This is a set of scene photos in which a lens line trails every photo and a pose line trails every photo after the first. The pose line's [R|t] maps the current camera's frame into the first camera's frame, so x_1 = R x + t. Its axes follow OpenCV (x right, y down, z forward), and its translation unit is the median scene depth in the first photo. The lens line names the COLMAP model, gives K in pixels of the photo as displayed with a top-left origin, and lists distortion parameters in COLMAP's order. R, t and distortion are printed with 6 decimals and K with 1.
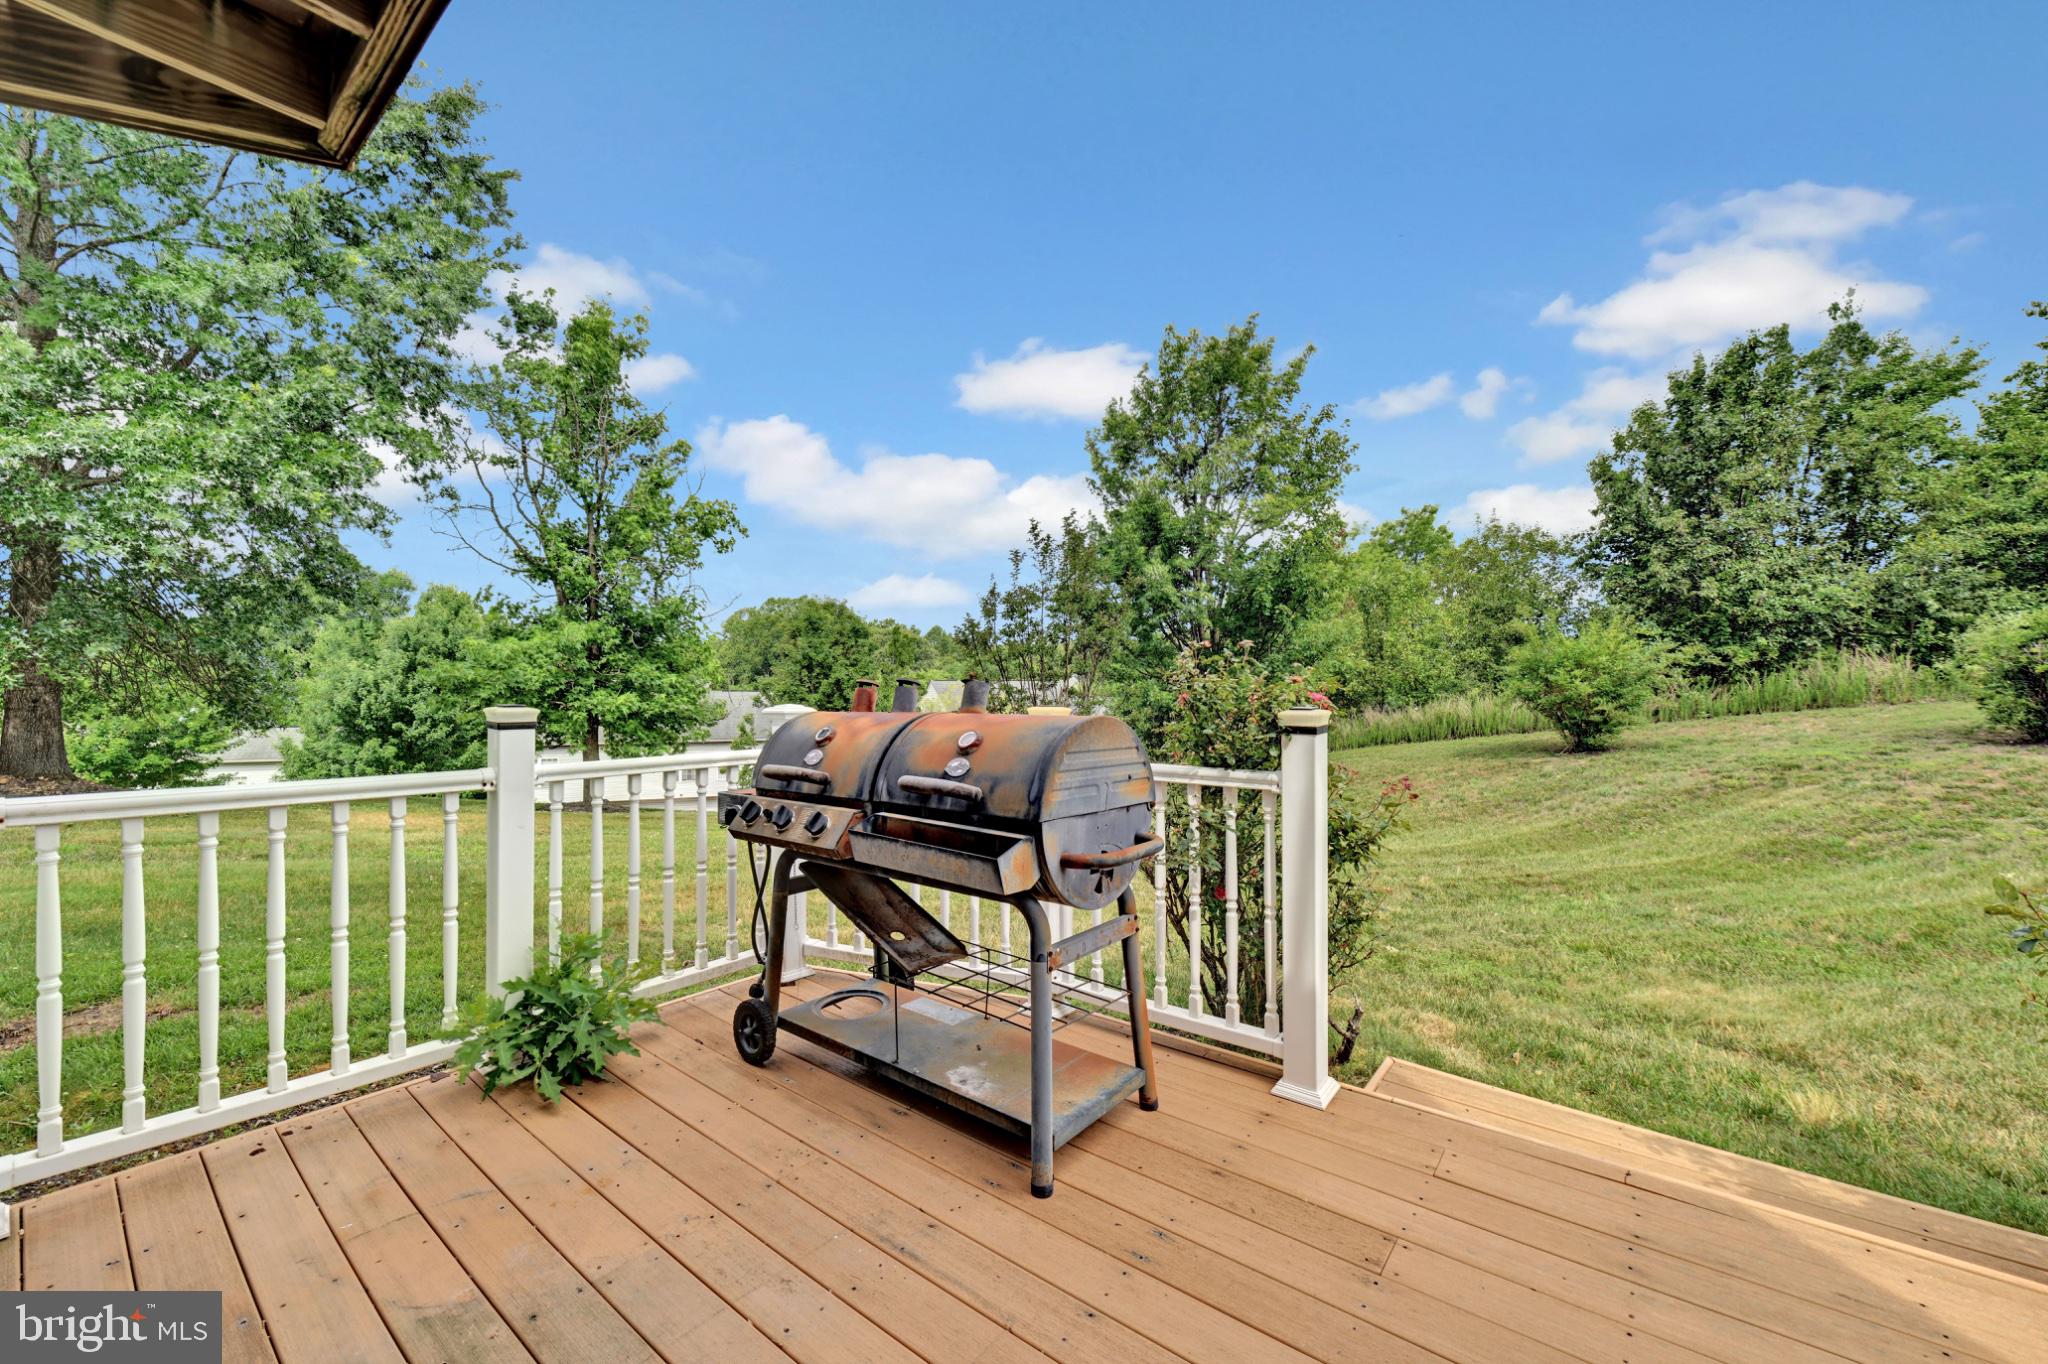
lens RADIAL K [[803.4, 0, 1019.6], [0, 803.4, 689.8], [0, 0, 1]] dist [0.009069, 0.000202]
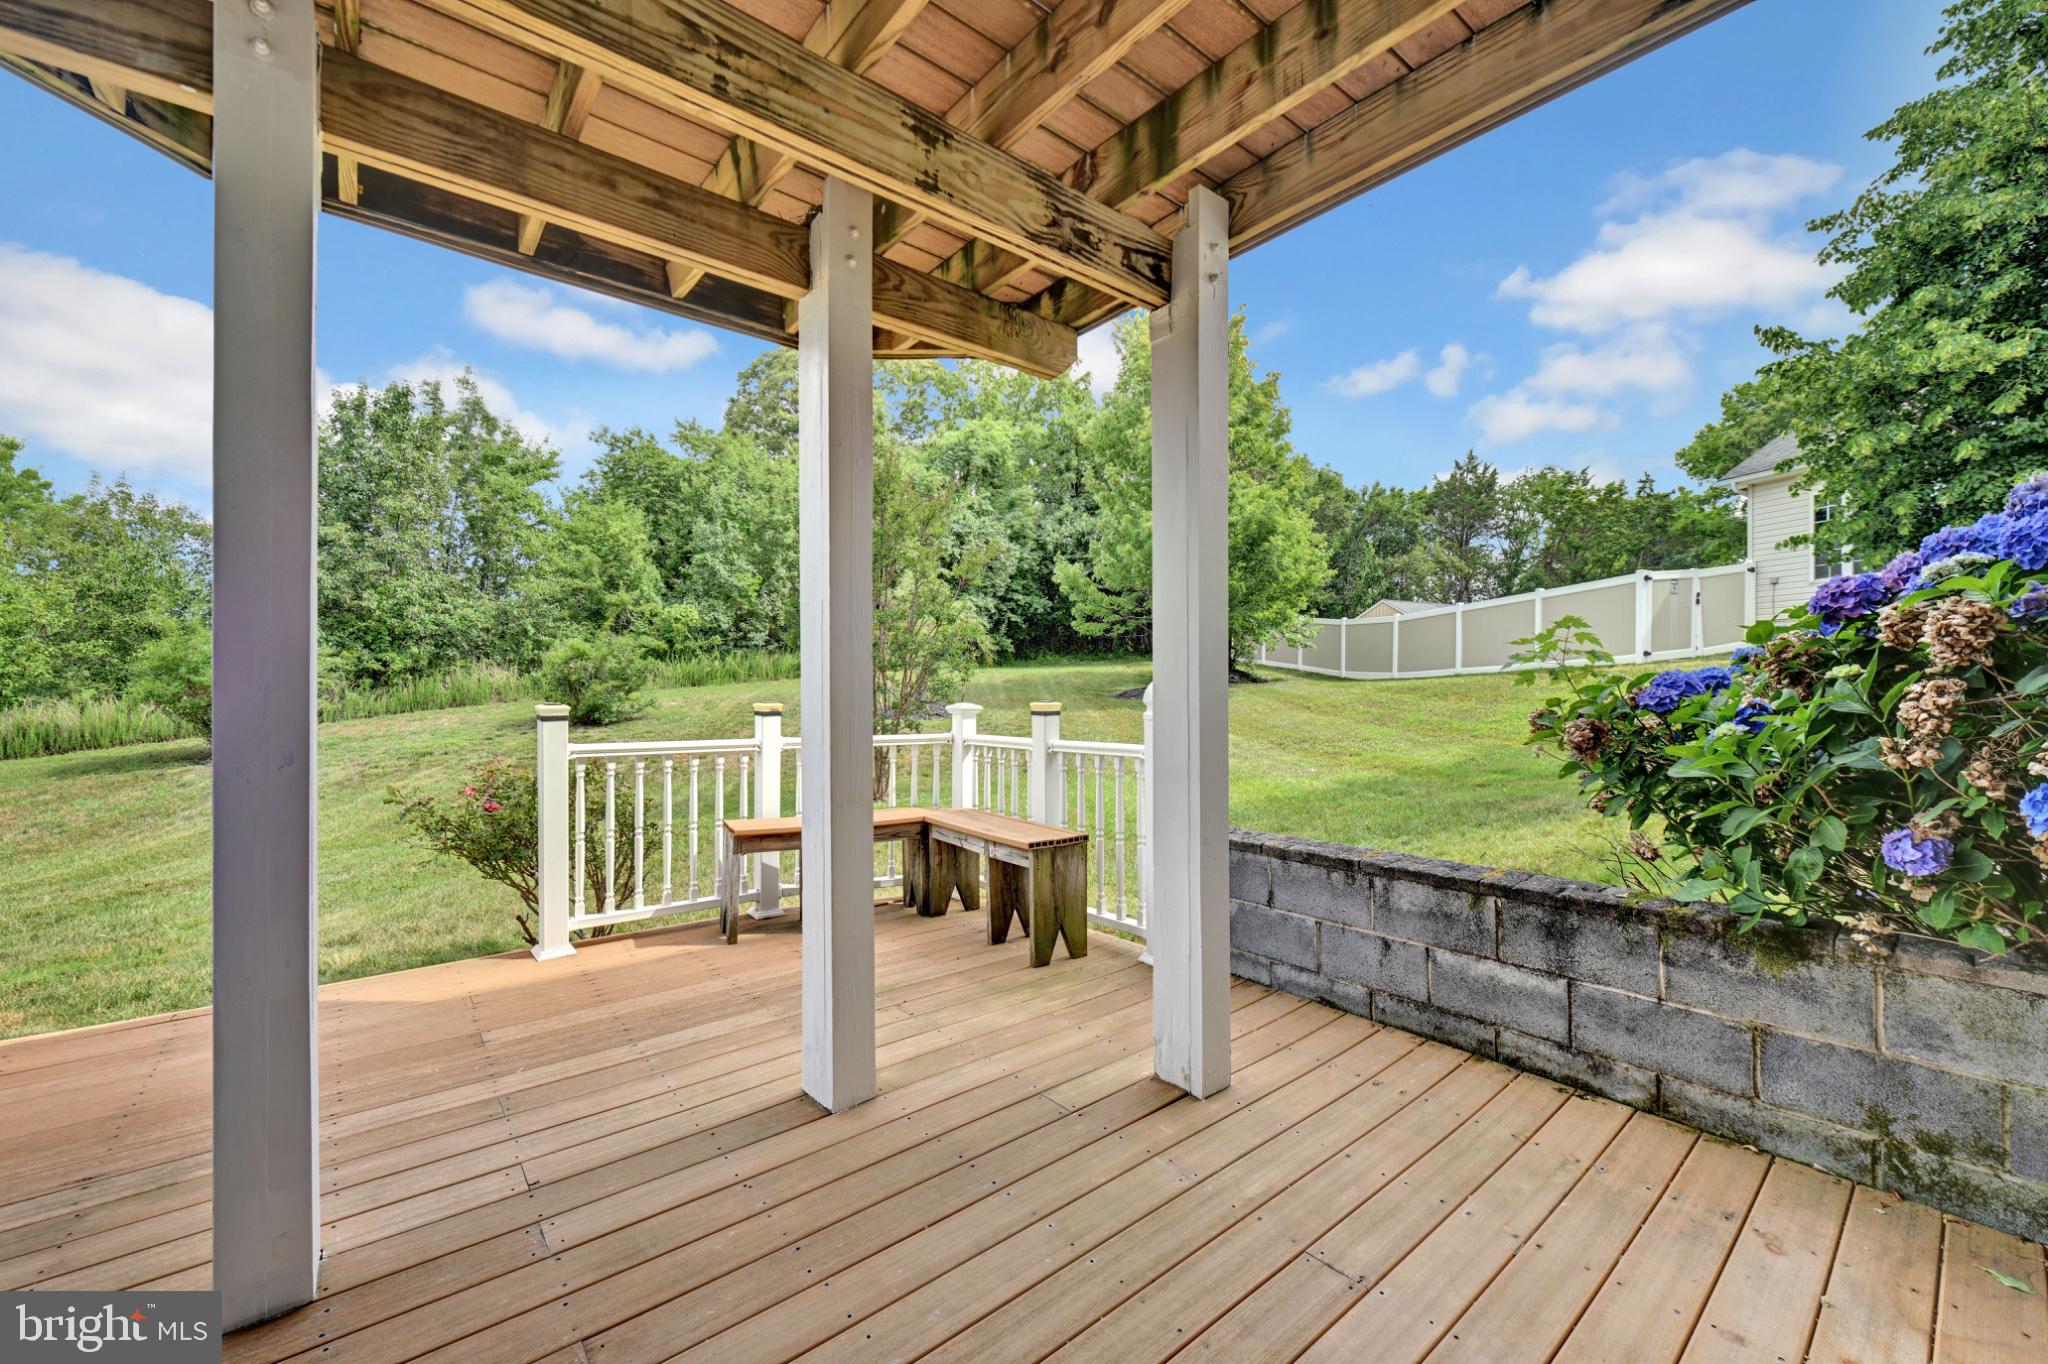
lens RADIAL K [[803.4, 0, 1020.6], [0, 803.4, 692.9], [0, 0, 1]] dist [0.009069, 0.000202]
pose [[0.205516, -0.002767, 0.978650, -0.043967], [0.000980, 0.999996, 0.002622, -0.000322], [-0.978653, 0.000421, 0.205518, -0.093242]]
